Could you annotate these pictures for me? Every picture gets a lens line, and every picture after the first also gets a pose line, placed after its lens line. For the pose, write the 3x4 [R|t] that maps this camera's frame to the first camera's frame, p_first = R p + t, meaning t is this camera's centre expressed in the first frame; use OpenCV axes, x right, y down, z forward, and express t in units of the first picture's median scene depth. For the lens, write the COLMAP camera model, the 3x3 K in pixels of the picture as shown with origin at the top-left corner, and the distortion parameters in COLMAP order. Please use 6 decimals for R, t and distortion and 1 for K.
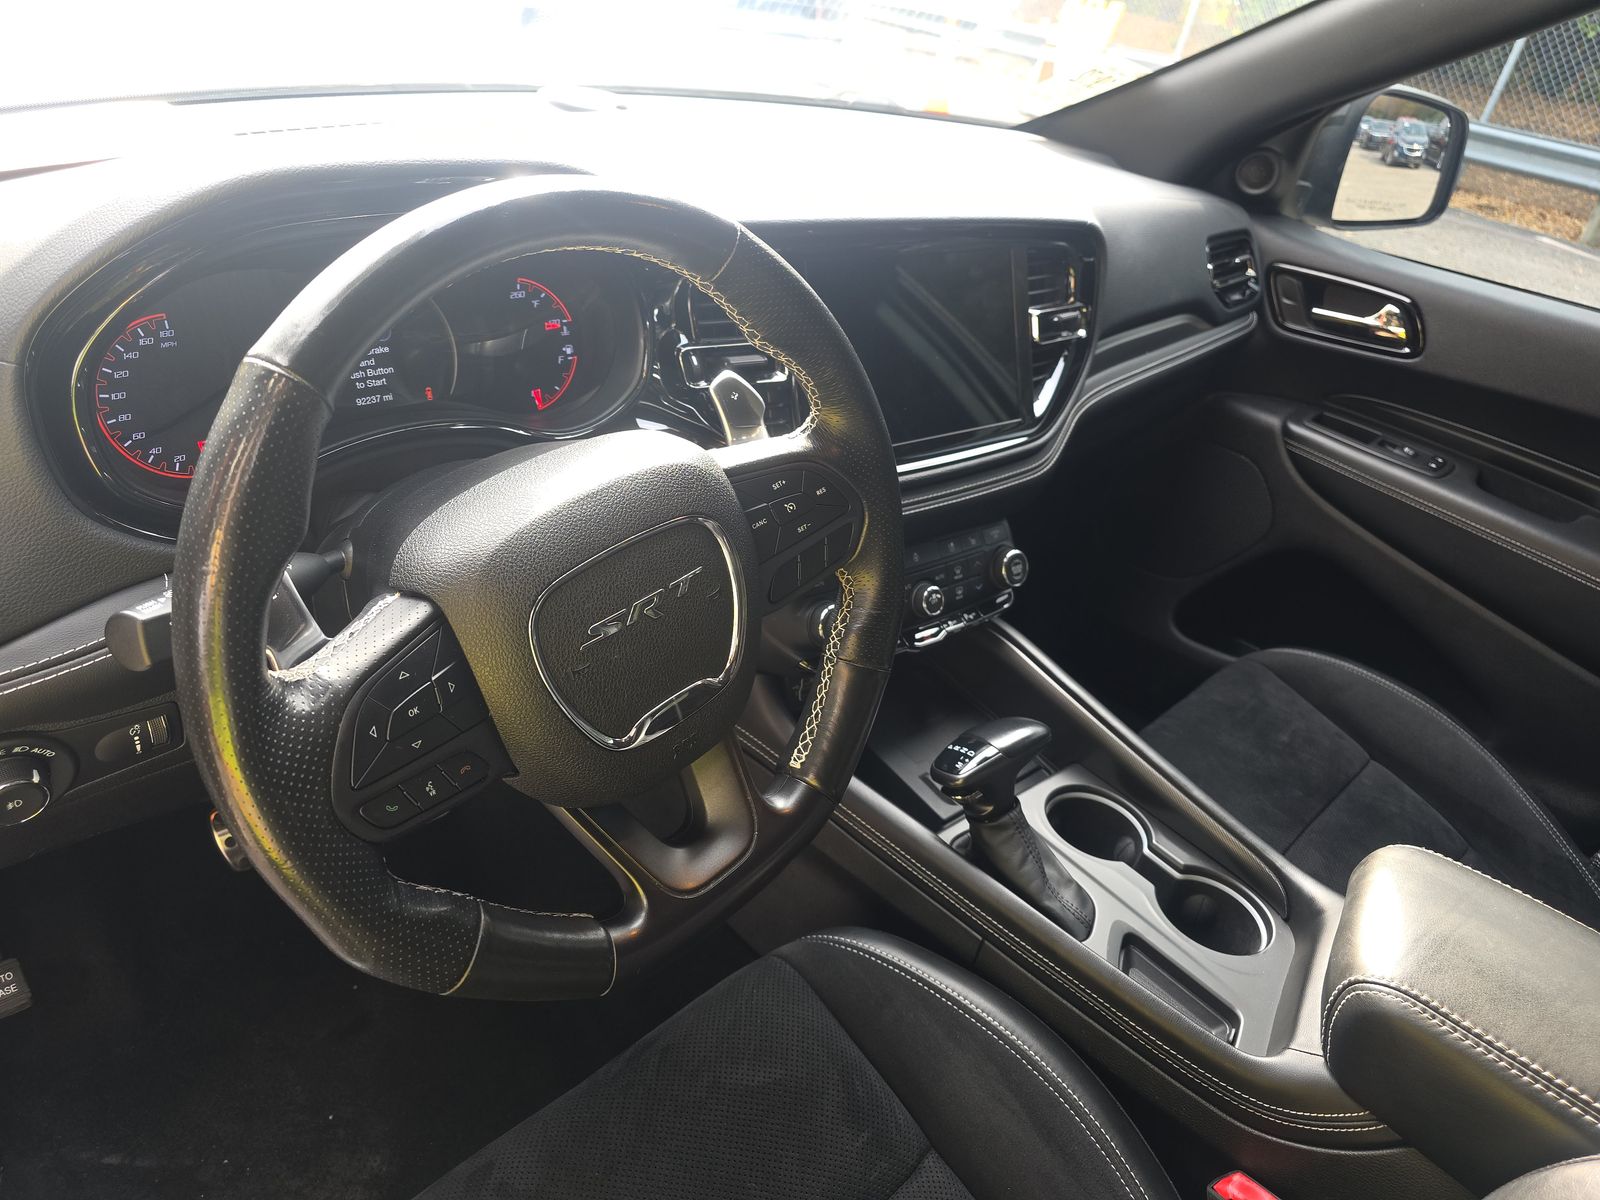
lens RADIAL K [[1042.3, 0, 805.6], [0, 1042.3, 603.2], [0, 0, 1]] dist [0.036429, -0.034444]
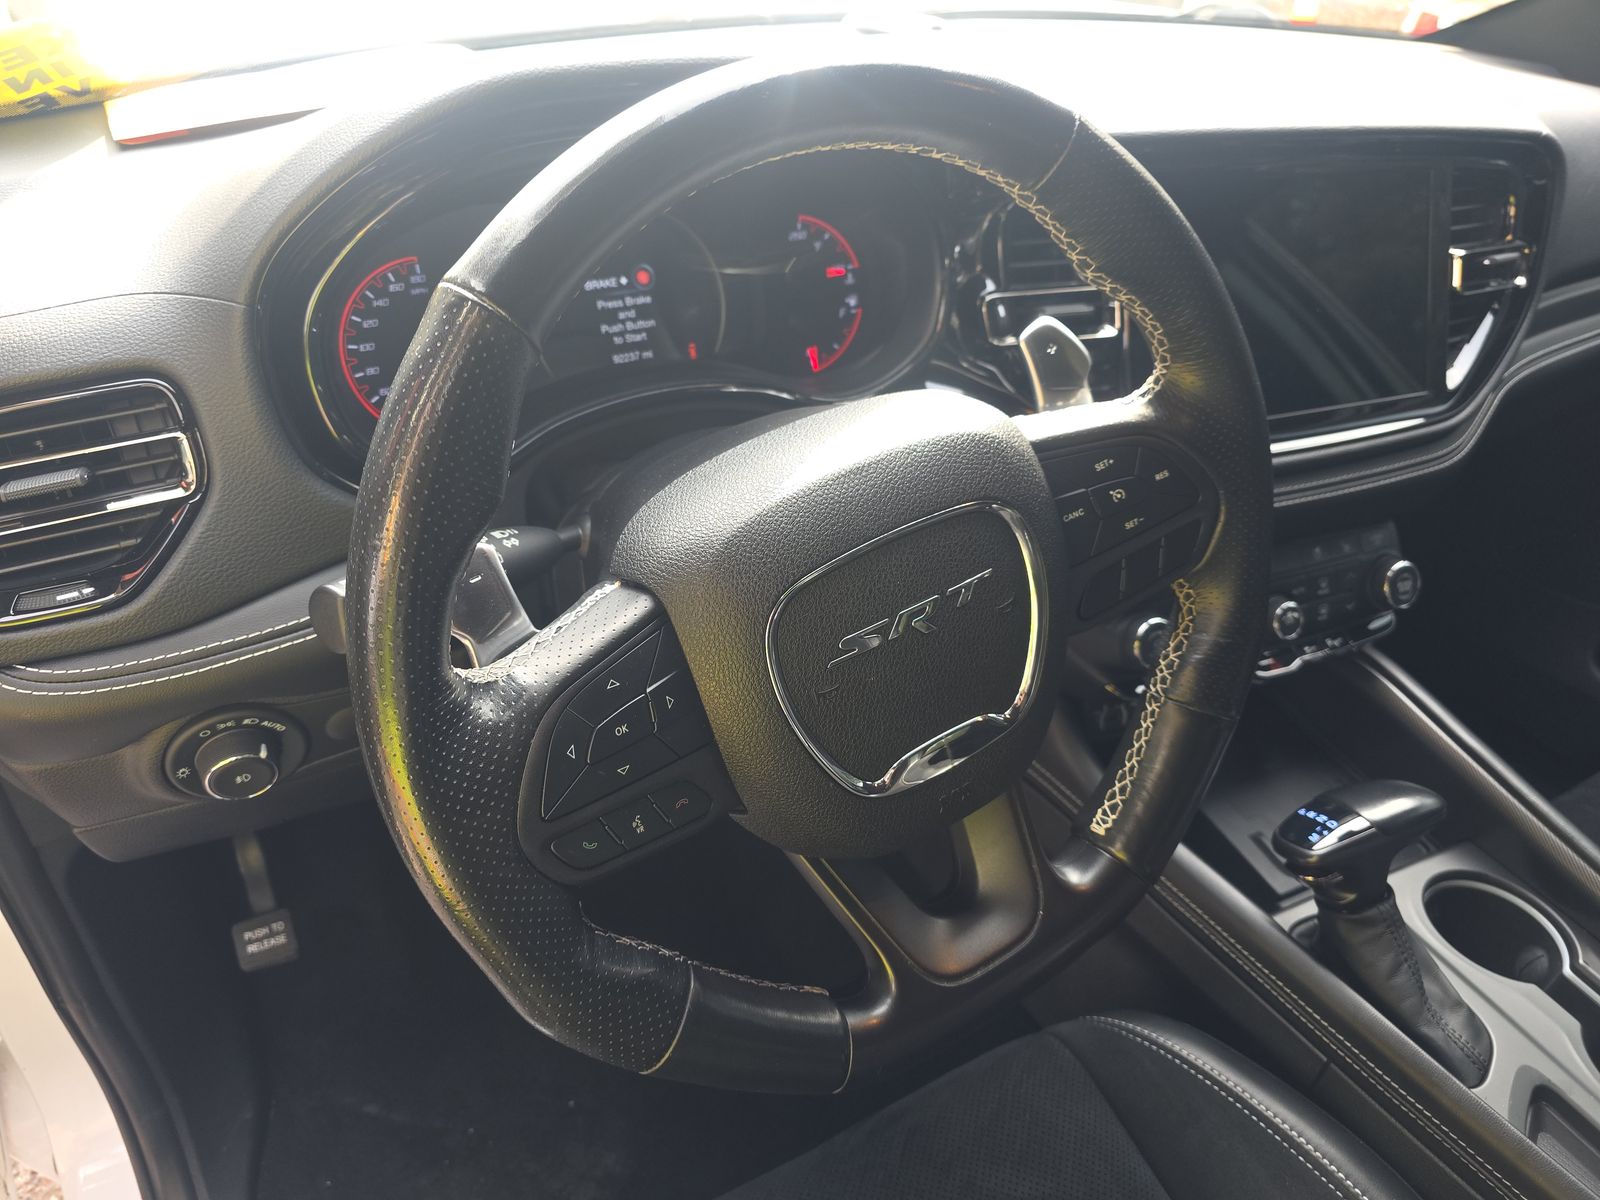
lens RADIAL K [[1042.3, 0, 789.9], [0, 1042.3, 606.0], [0, 0, 1]] dist [0.036429, -0.034444]
pose [[0.956508, 0.068010, -0.283668, -0.019813], [-0.062960, 0.997654, 0.026894, -0.016558], [0.284831, -0.007864, 0.958545, 0.195987]]
